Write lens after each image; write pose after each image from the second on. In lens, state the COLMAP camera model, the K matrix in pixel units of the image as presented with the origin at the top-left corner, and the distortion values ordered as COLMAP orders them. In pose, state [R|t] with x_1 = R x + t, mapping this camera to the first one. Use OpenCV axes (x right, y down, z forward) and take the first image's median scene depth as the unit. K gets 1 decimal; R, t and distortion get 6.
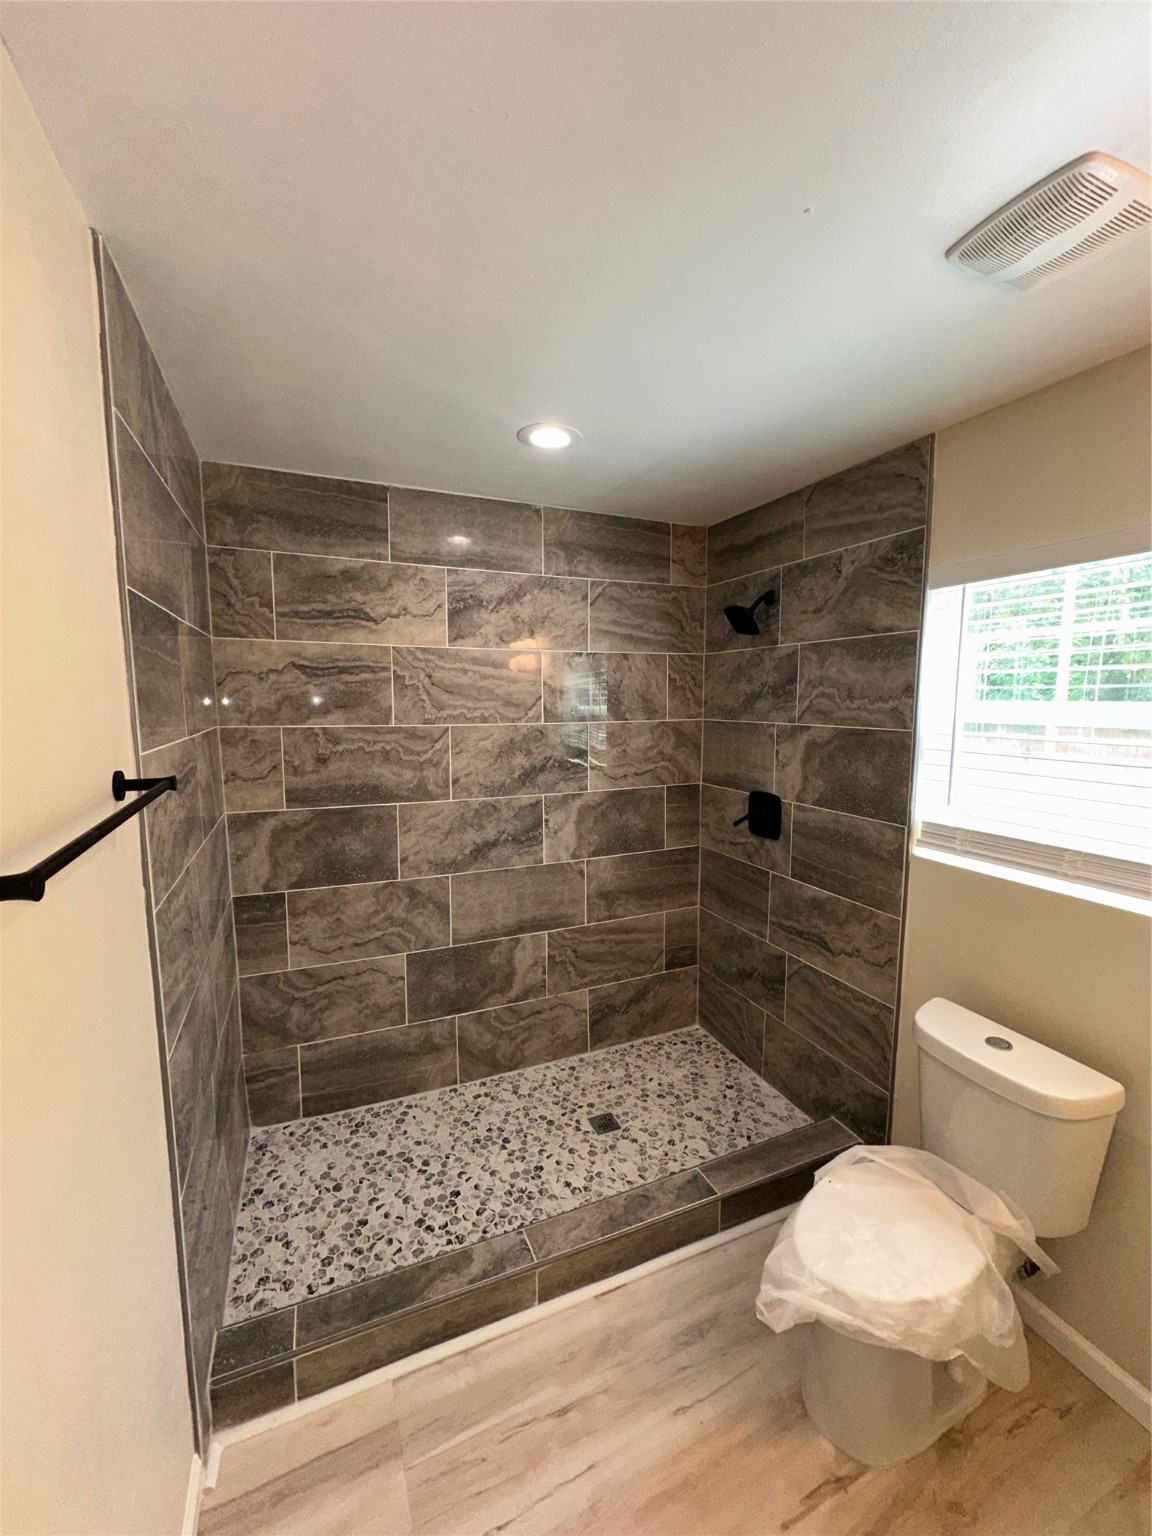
lens RADIAL K [[613.4, 0, 576.0], [0, 613.4, 768.0], [0, 0, 1]] dist [-0.002680, 0.000366]
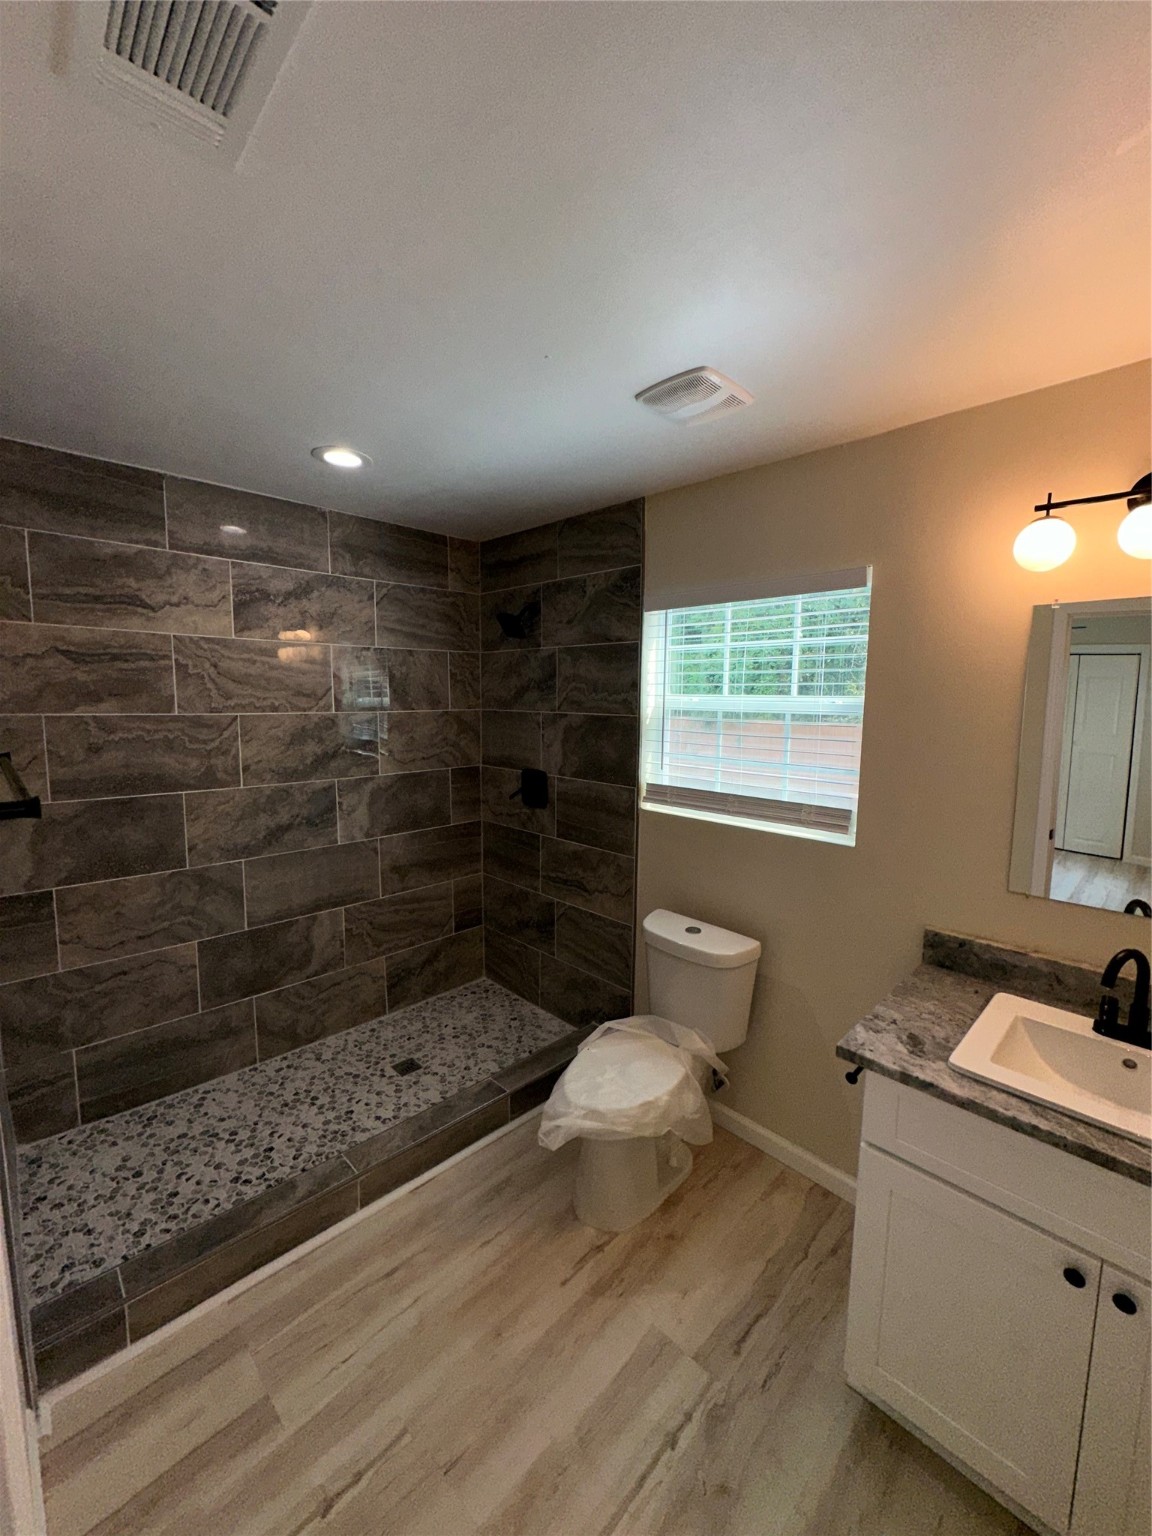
lens RADIAL K [[613.4, 0, 576.0], [0, 613.4, 768.0], [0, 0, 1]] dist [-0.002680, 0.000366]
pose [[0.934089, -0.032523, 0.355555, -0.047027], [0.029957, 0.999470, 0.012722, 0.025628], [-0.355780, -0.001232, 0.934569, -0.166803]]
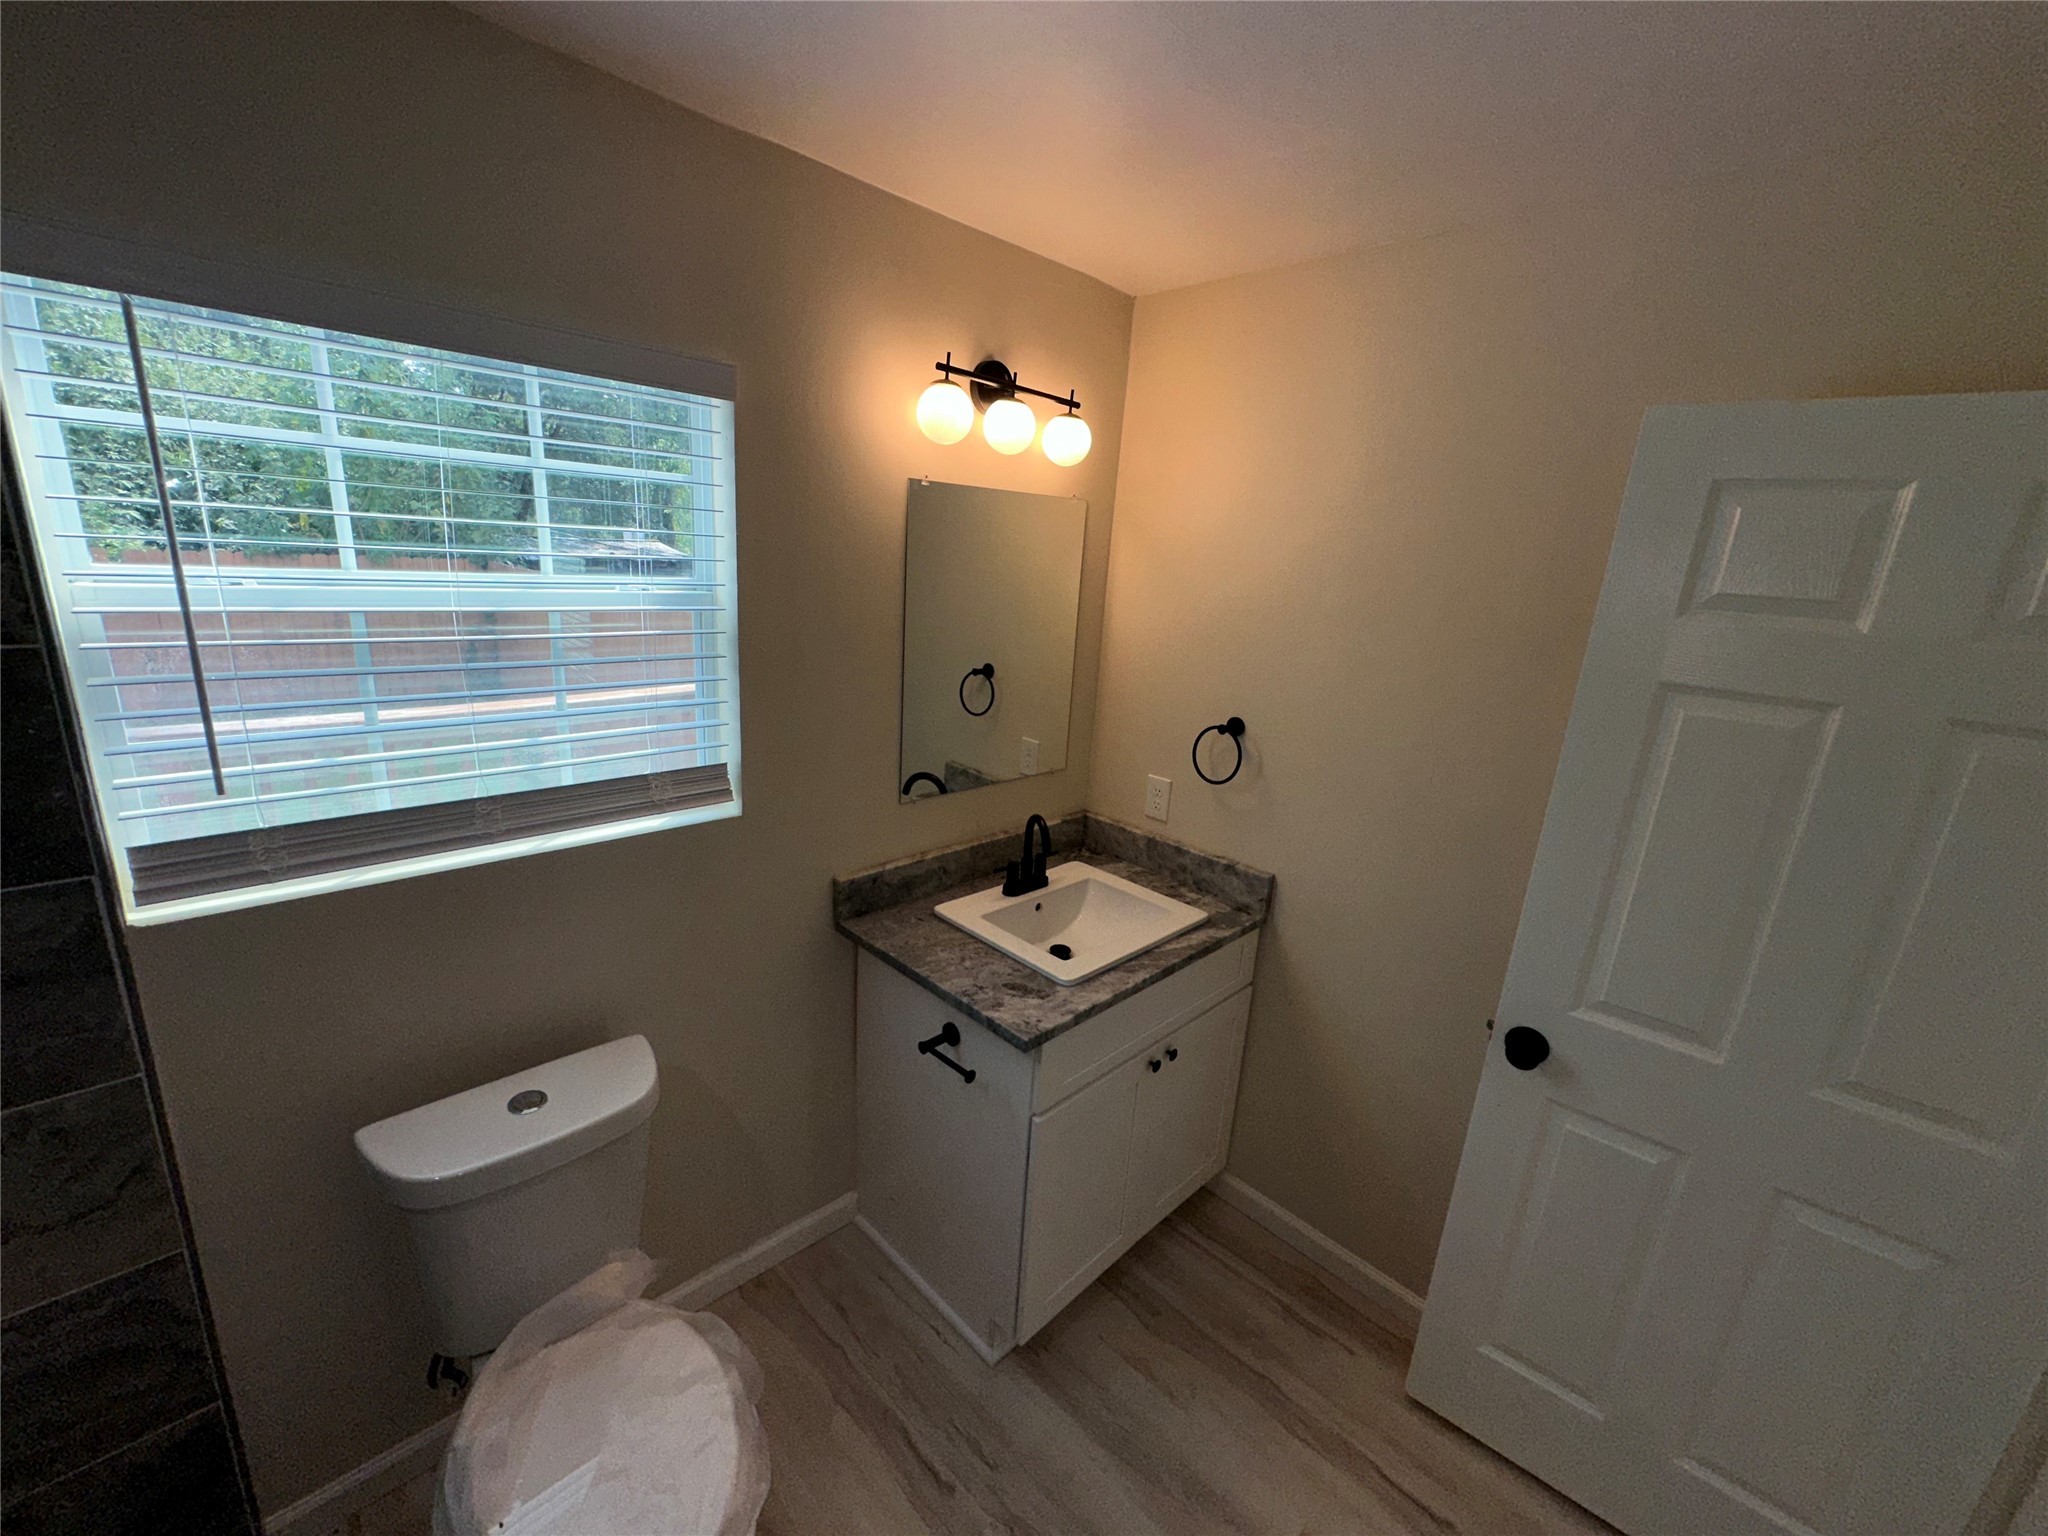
lens RADIAL K [[822.4, 0, 1024.0], [0, 822.4, 768.0], [0, 0, 1]] dist [-0.001505, 0.000360]
pose [[-0.356354, -0.267288, 0.895304, -0.140093], [0.040786, 0.952846, 0.300701, -0.097389], [-0.933460, 0.143672, -0.328649, 0.476155]]
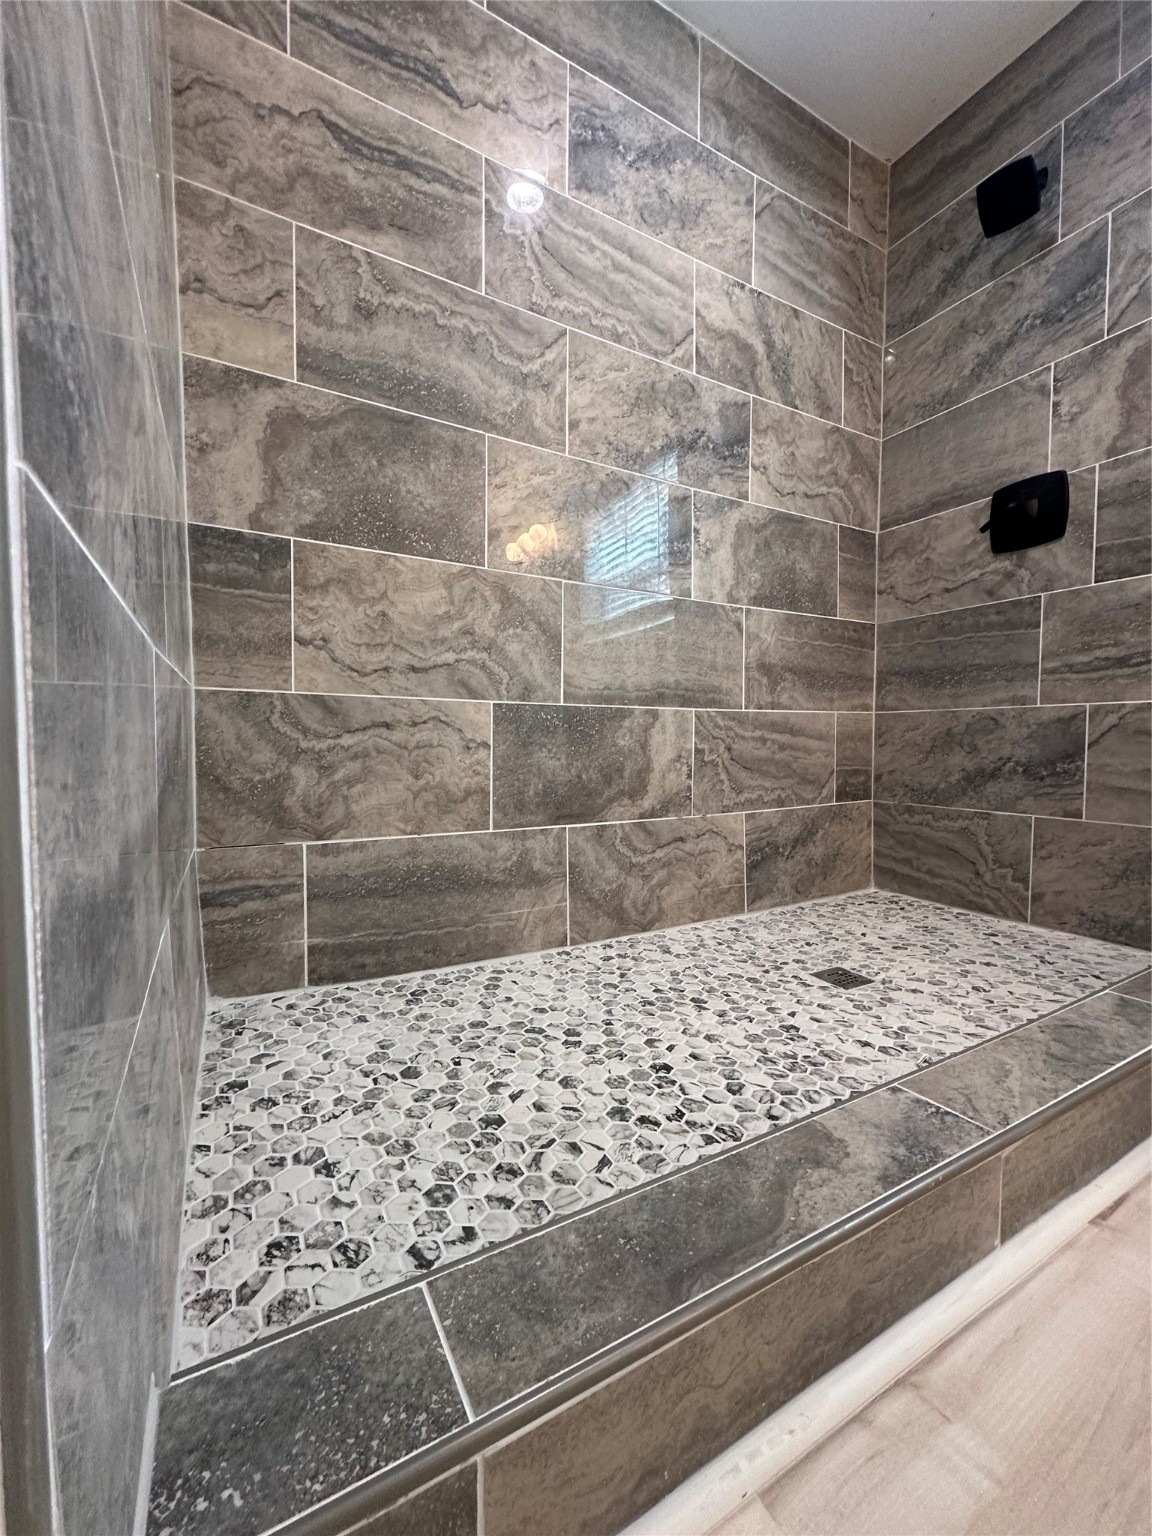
lens RADIAL K [[613.4, 0, 576.0], [0, 613.4, 768.0], [0, 0, 1]] dist [-0.002680, 0.000366]
pose [[0.994294, -0.002695, 0.106641, -0.273521], [0.009632, 0.997865, -0.064589, 0.422095], [-0.106239, 0.065248, 0.992198, 0.439102]]
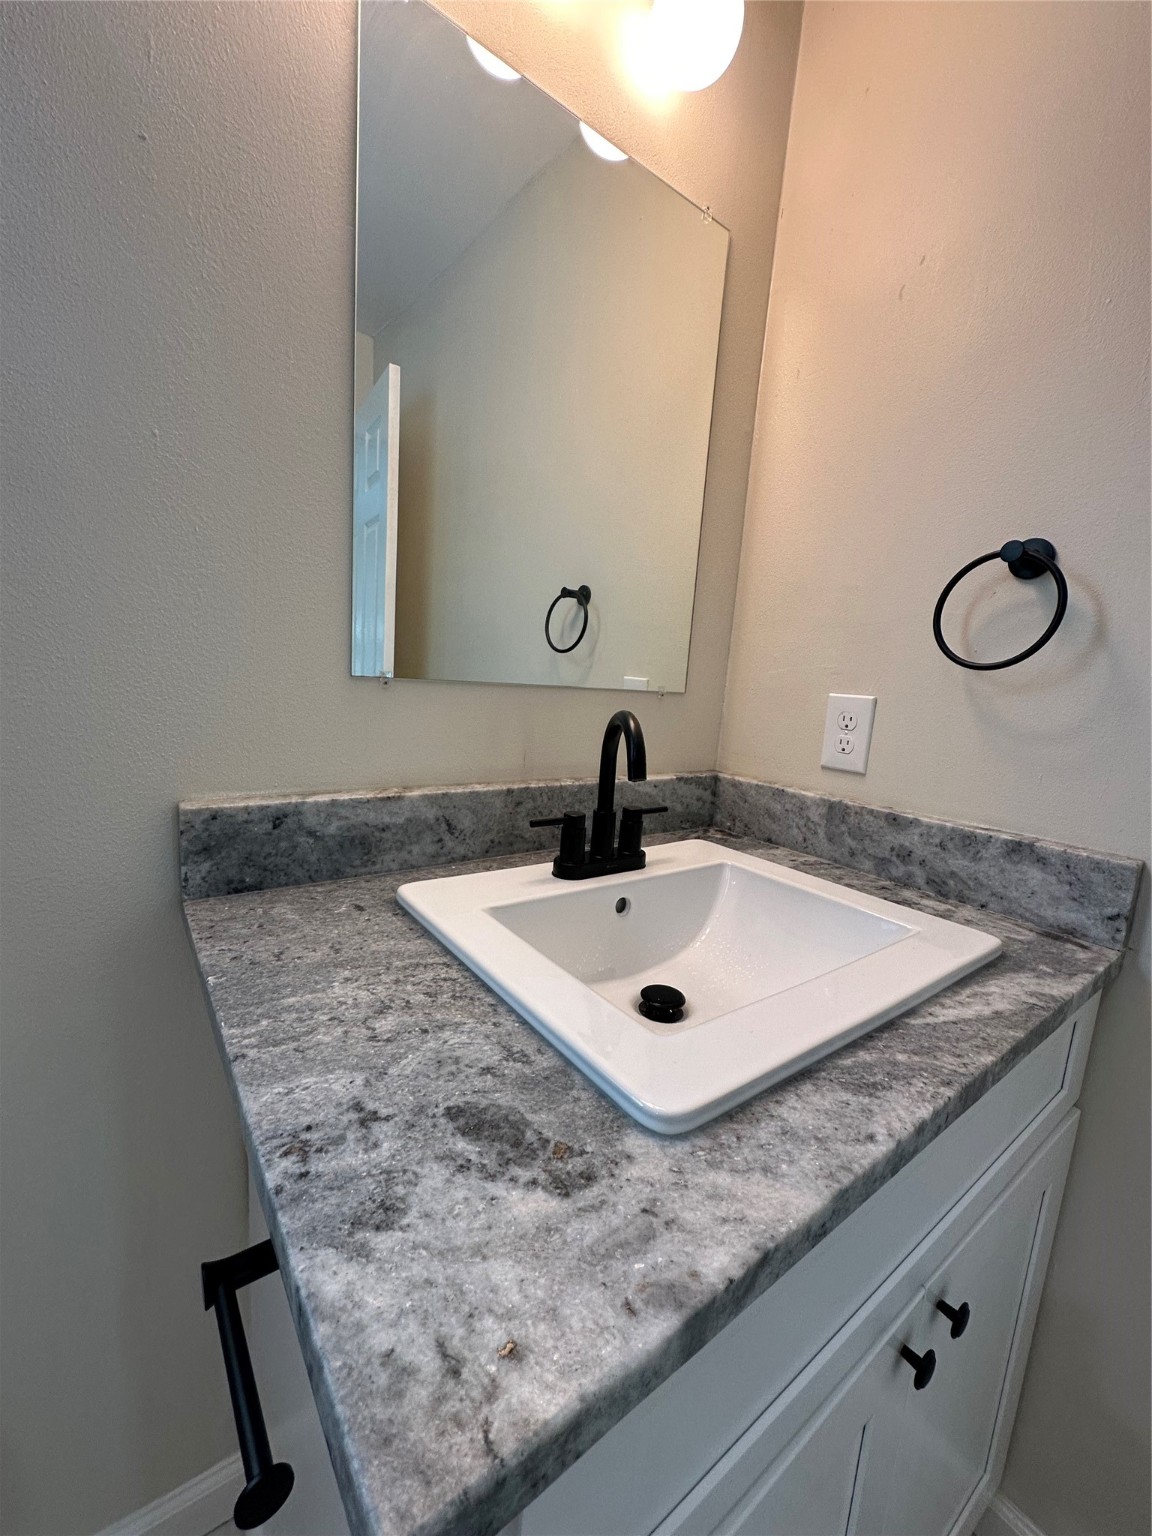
lens RADIAL K [[613.4, 0, 576.0], [0, 613.4, 768.0], [0, 0, 1]] dist [-0.002680, 0.000366]
pose [[-0.222923, -0.167463, 0.960344, 0.318770], [0.039471, 0.982776, 0.180537, 0.186042], [-0.974037, 0.078152, -0.212473, 0.275488]]
